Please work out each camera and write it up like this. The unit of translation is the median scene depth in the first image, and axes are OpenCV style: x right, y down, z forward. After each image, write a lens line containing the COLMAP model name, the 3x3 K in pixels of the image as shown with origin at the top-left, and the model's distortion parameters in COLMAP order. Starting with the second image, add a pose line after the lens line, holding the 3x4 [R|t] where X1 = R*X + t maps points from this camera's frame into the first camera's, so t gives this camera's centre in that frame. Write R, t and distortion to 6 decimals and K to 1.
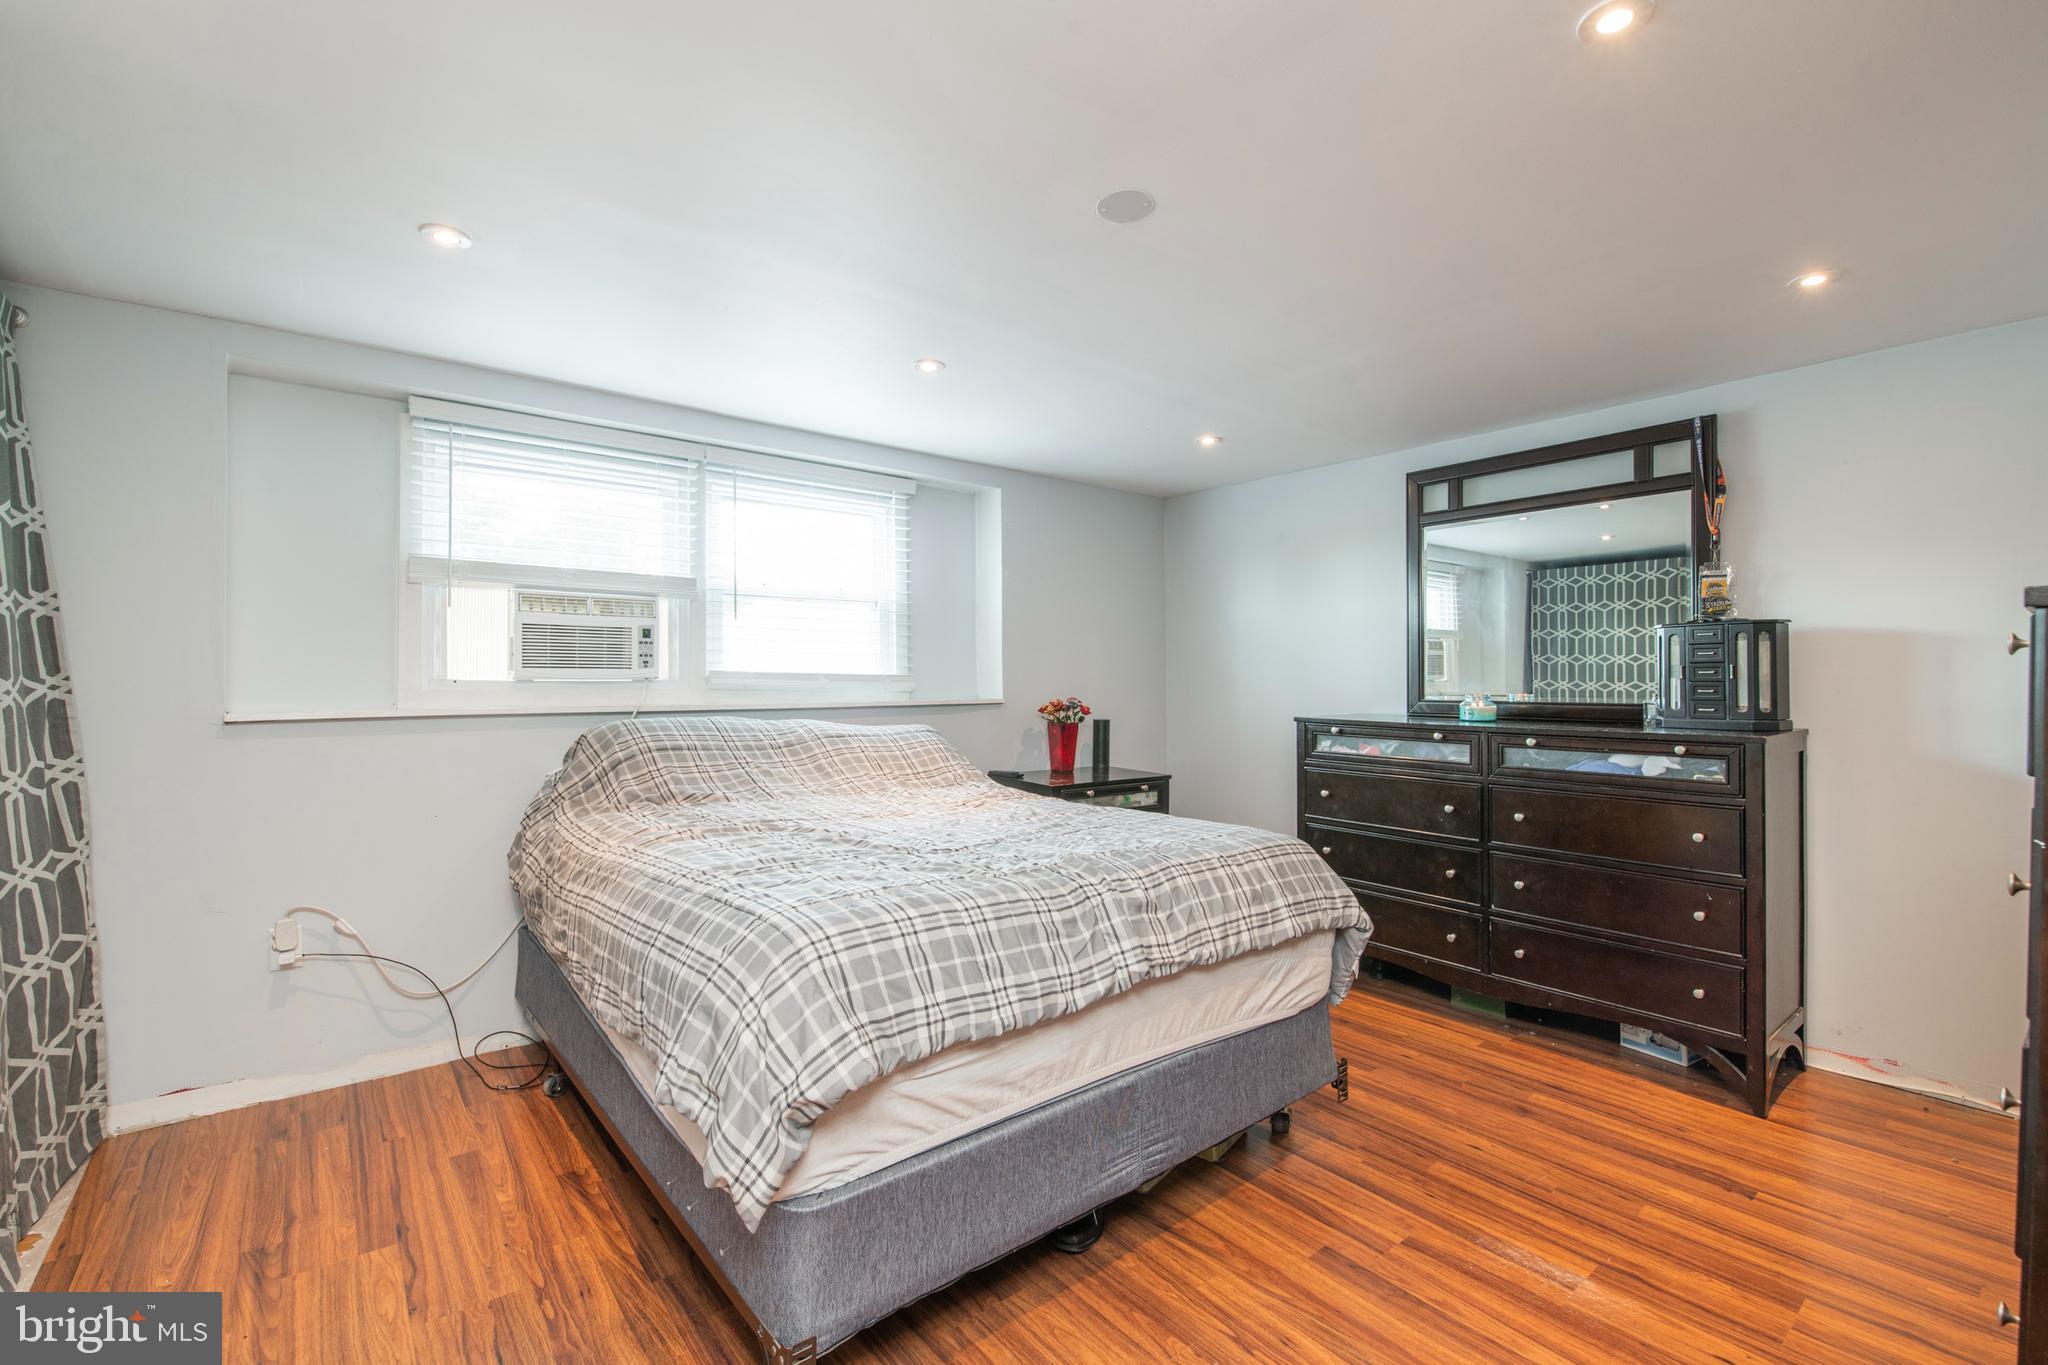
lens RADIAL K [[873.6, 0, 1028.3], [0, 873.6, 687.9], [0, 0, 1]] dist [-0.000033, 0.000030]
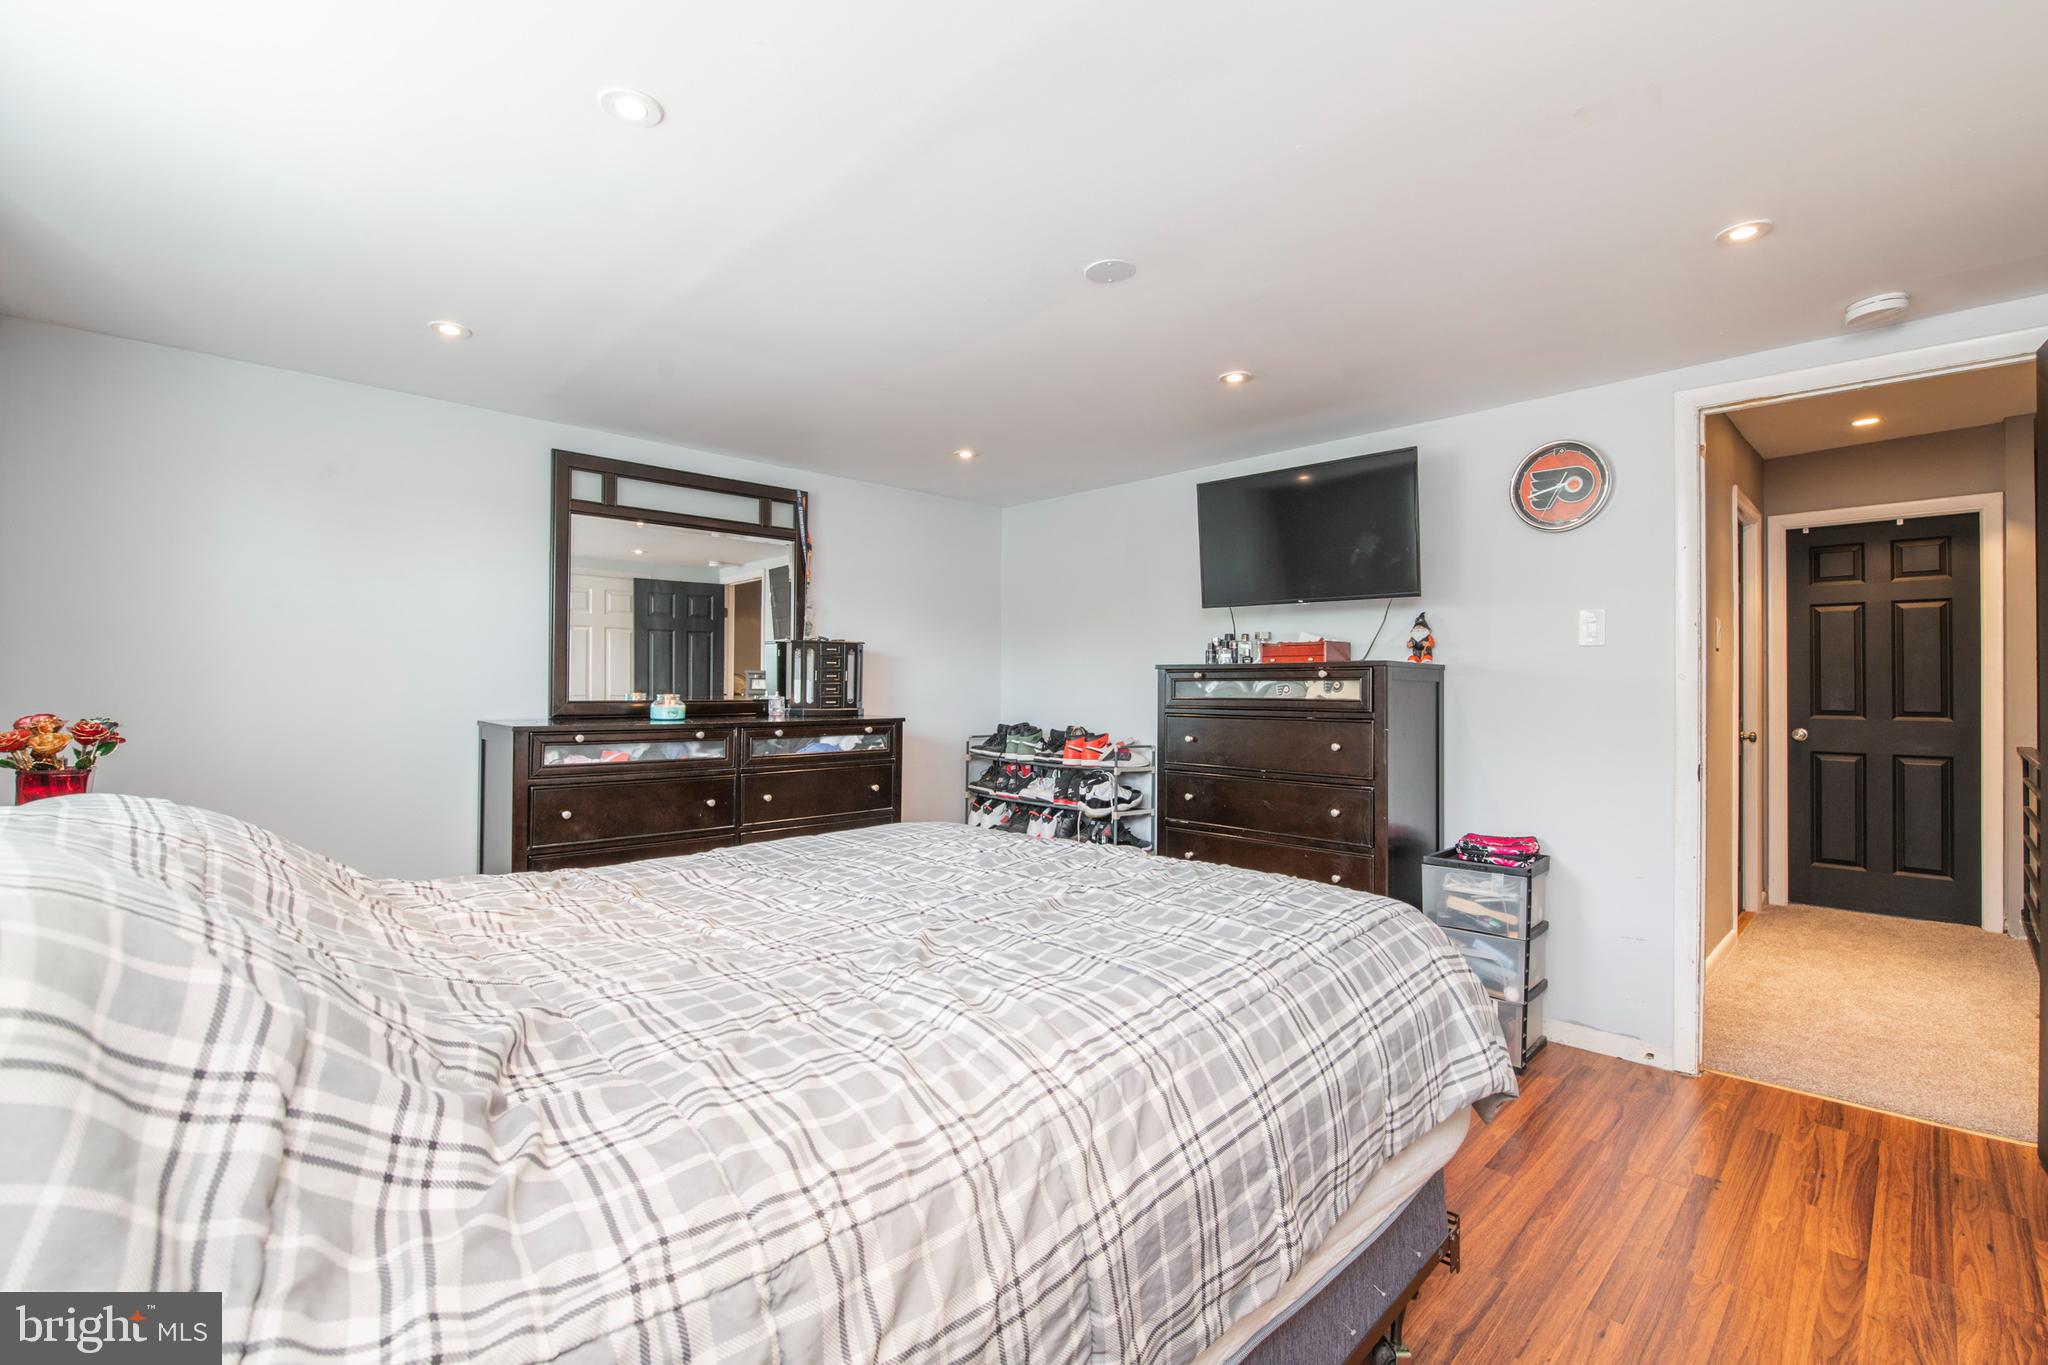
lens RADIAL K [[886.2, 0, 1003.0], [0, 886.2, 674.9], [0, 0, 1]] dist [-0.000580, -0.007166]
pose [[-0.075729, 0.004273, 0.997119, -0.625640], [-0.001388, 0.999989, -0.004391, -0.011938], [-0.997127, -0.001716, -0.075722, 0.747300]]
